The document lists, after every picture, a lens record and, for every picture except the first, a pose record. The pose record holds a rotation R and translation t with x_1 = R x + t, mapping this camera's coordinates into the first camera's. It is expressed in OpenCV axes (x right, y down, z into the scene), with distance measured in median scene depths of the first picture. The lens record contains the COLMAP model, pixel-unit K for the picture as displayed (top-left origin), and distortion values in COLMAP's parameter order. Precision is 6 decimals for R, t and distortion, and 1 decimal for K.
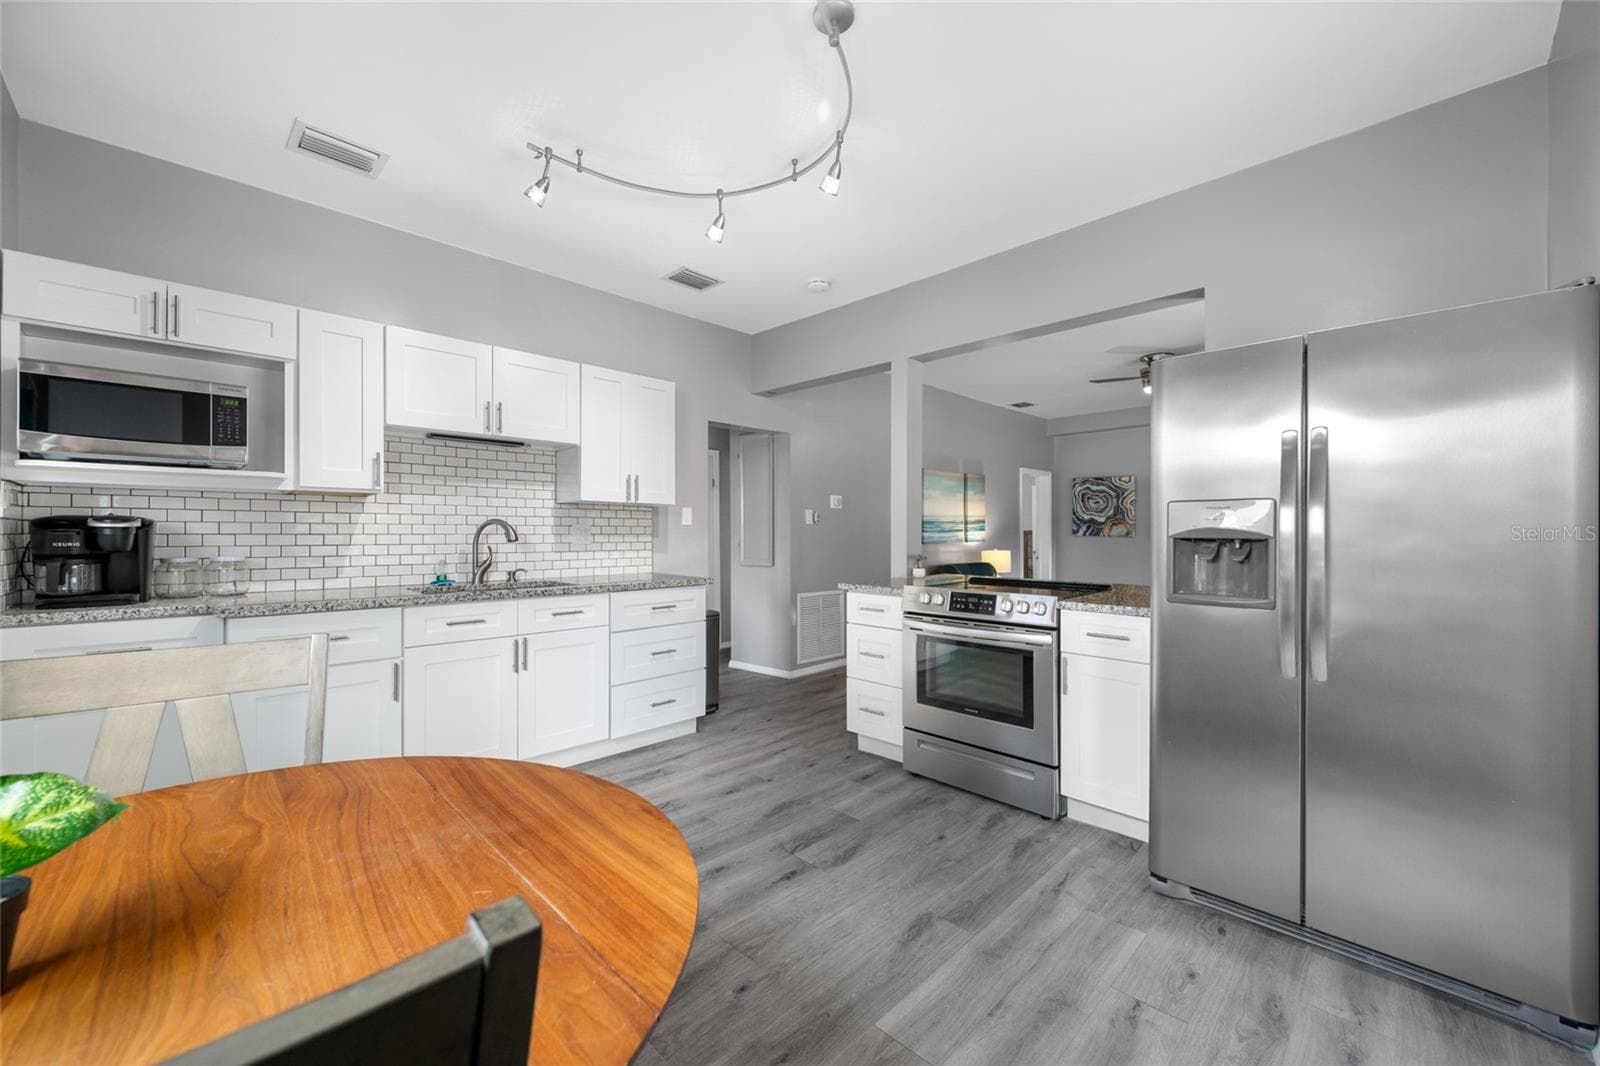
lens RADIAL K [[632.1, 0, 807.0], [0, 632.1, 527.3], [0, 0, 1]] dist [0.003804, -0.000533]
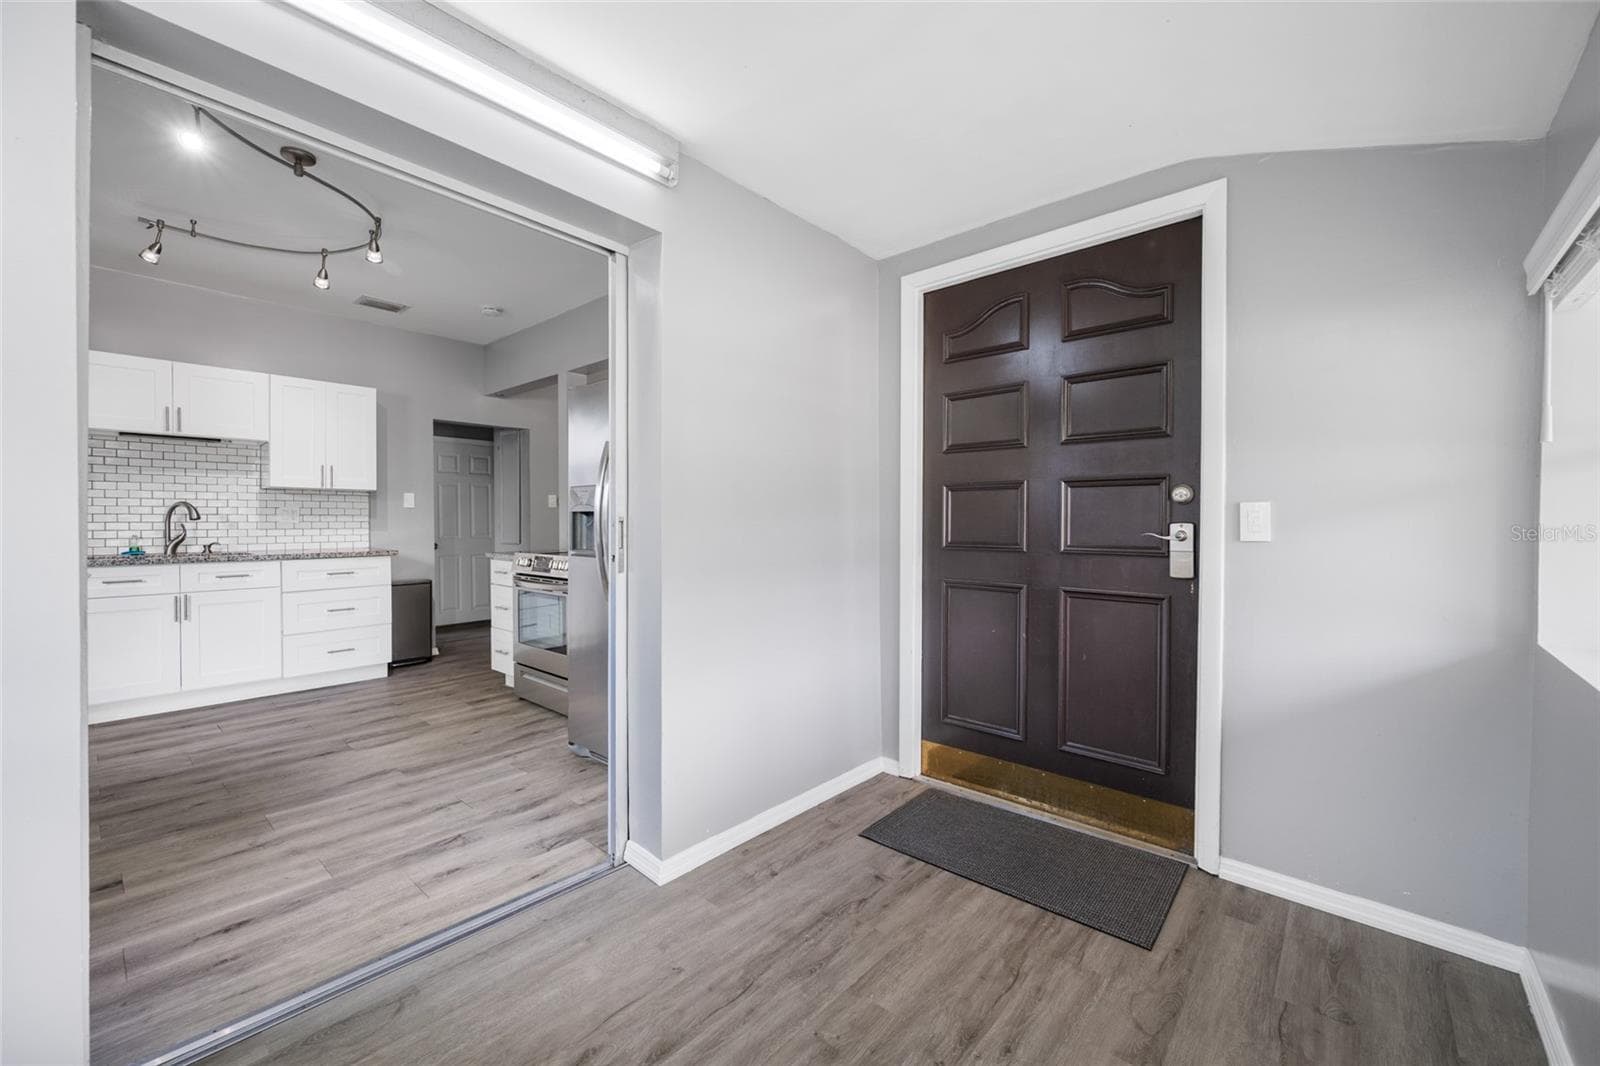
lens RADIAL K [[632.1, 0, 804.1], [0, 632.1, 518.8], [0, 0, 1]] dist [0.003804, -0.000533]
pose [[0.997584, -0.002966, 0.069402, 0.648224], [0.002546, 0.999978, 0.006138, 0.016539], [-0.069419, -0.005946, 0.997570, -0.325161]]
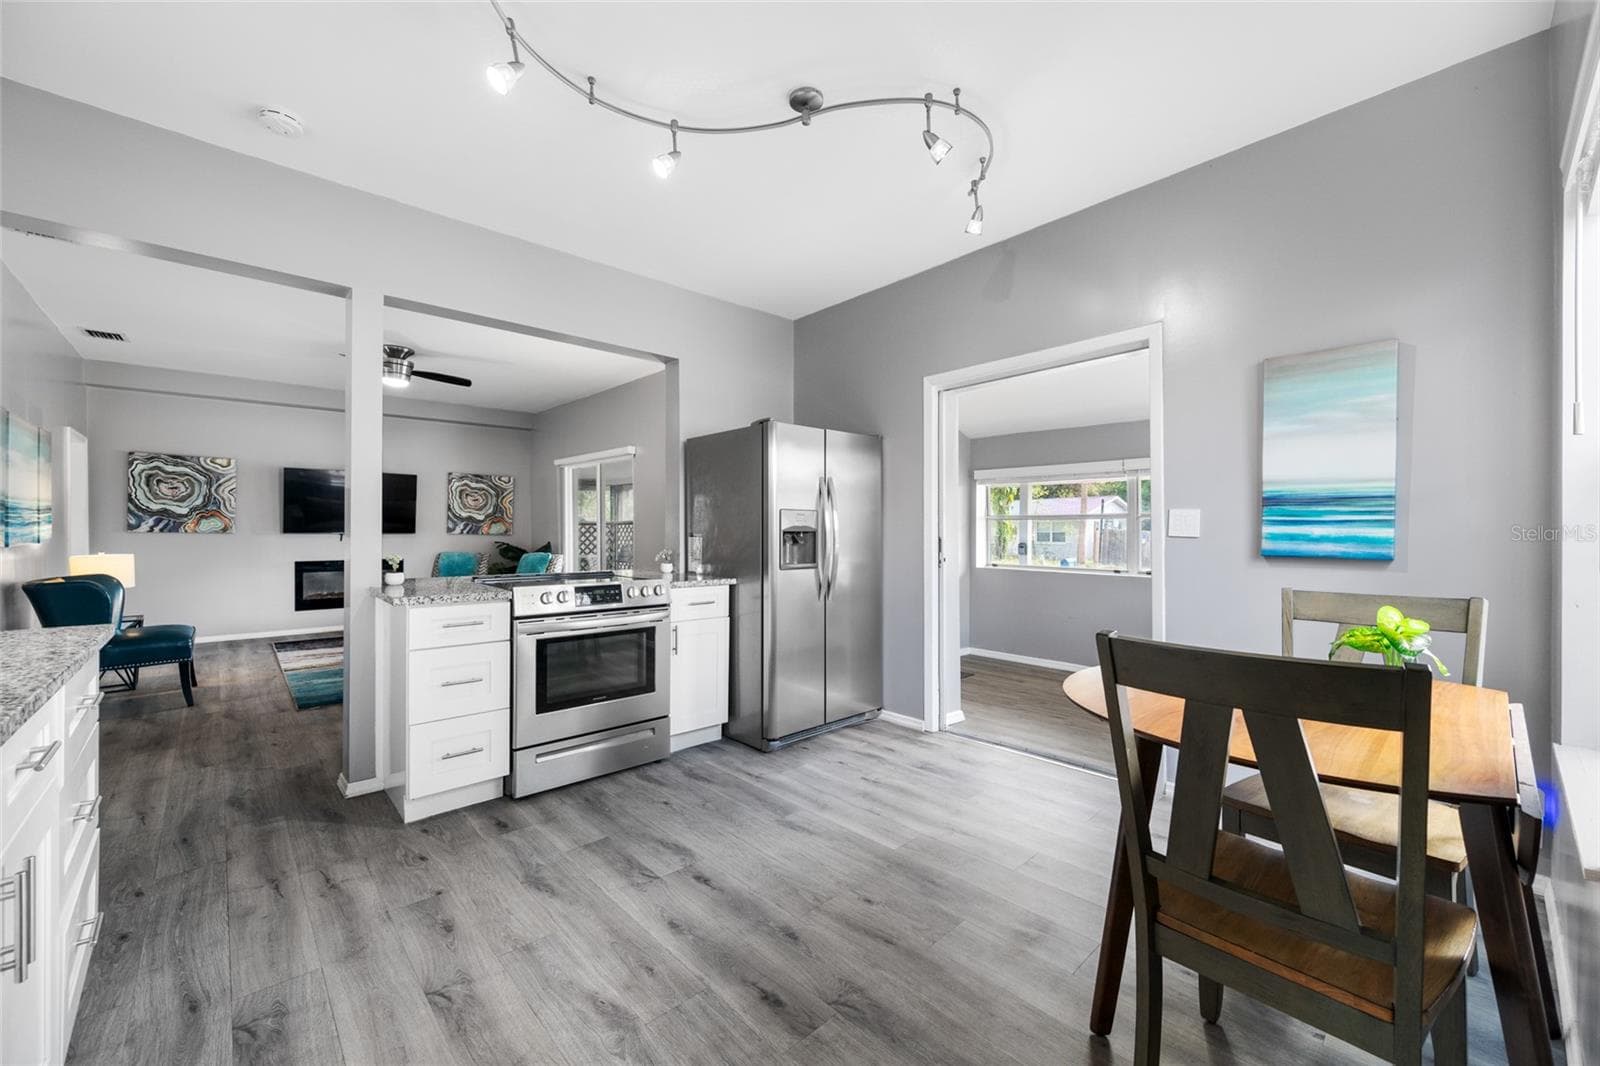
lens RADIAL K [[632.1, 0, 794.0], [0, 632.1, 539.0], [0, 0, 1]] dist [0.003804, -0.000533]
pose [[0.053823, -0.017390, 0.998399, -0.687465], [-0.006995, 0.999817, 0.017792, 0.003130], [-0.998526, -0.007941, 0.053691, 0.562452]]
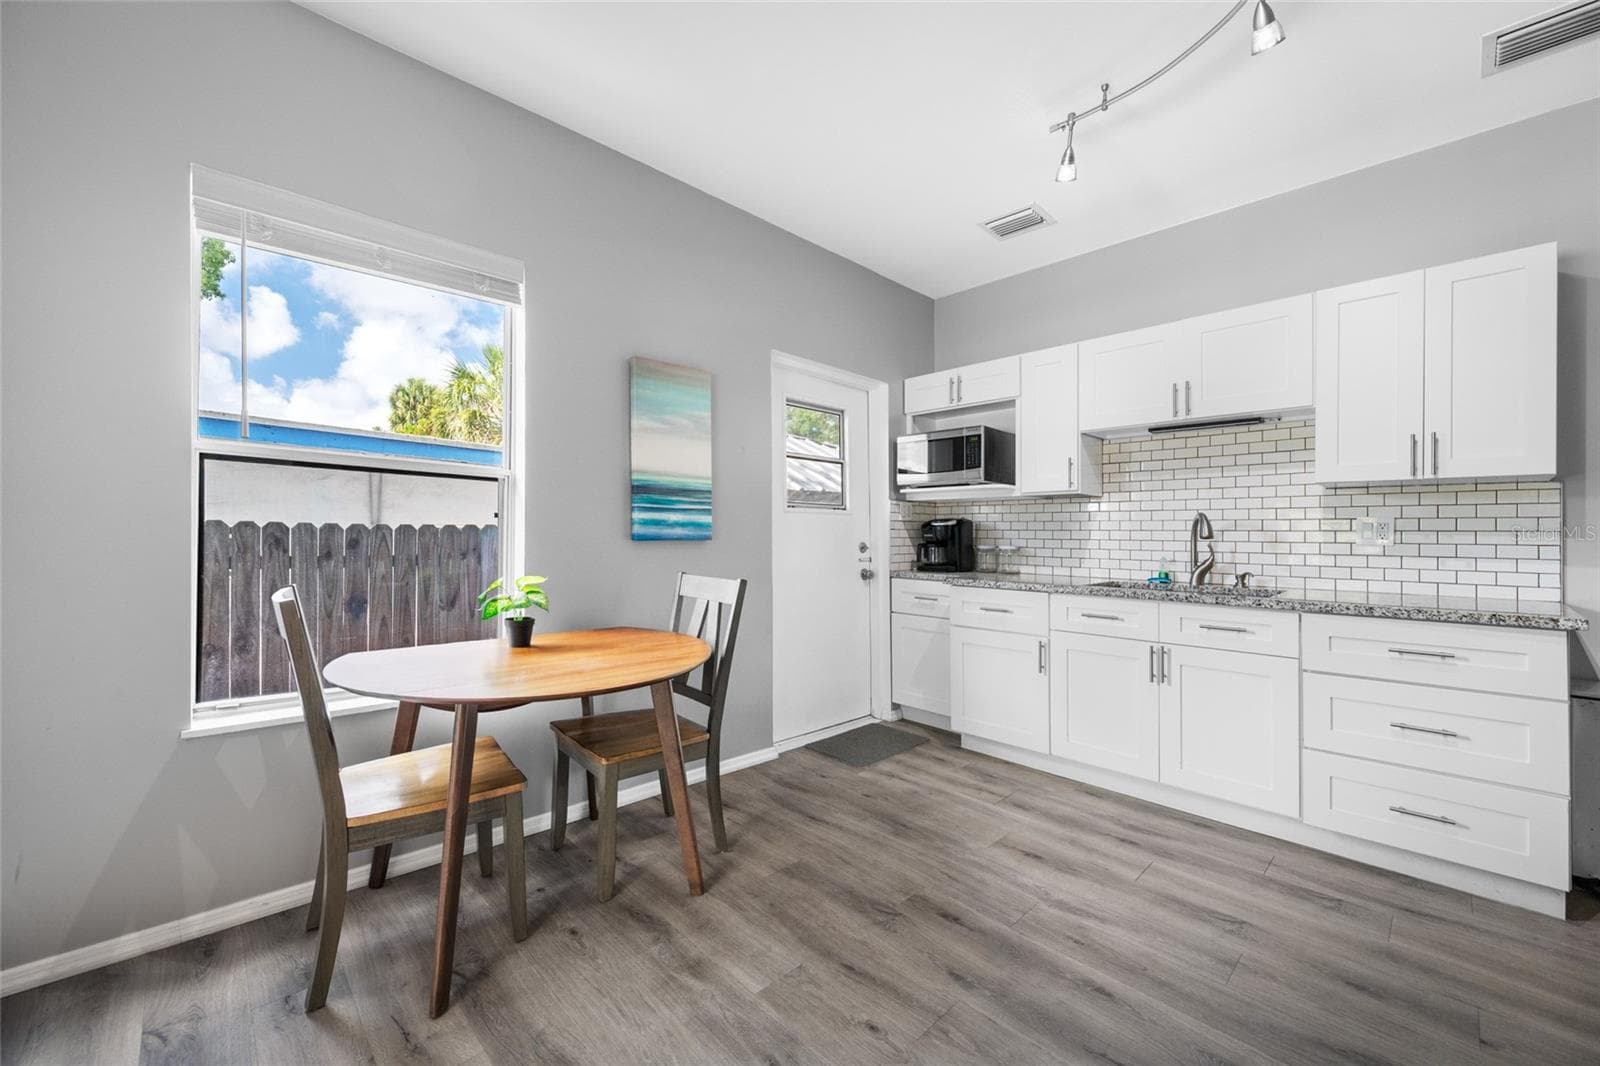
lens RADIAL K [[632.1, 0, 804.5], [0, 632.1, 536.2], [0, 0, 1]] dist [0.003804, -0.000533]
pose [[-0.019921, 0.004103, -0.999793, 0.412616], [0.003349, 0.999986, 0.004037, 0.014467], [0.999796, -0.003268, -0.019934, 0.479386]]
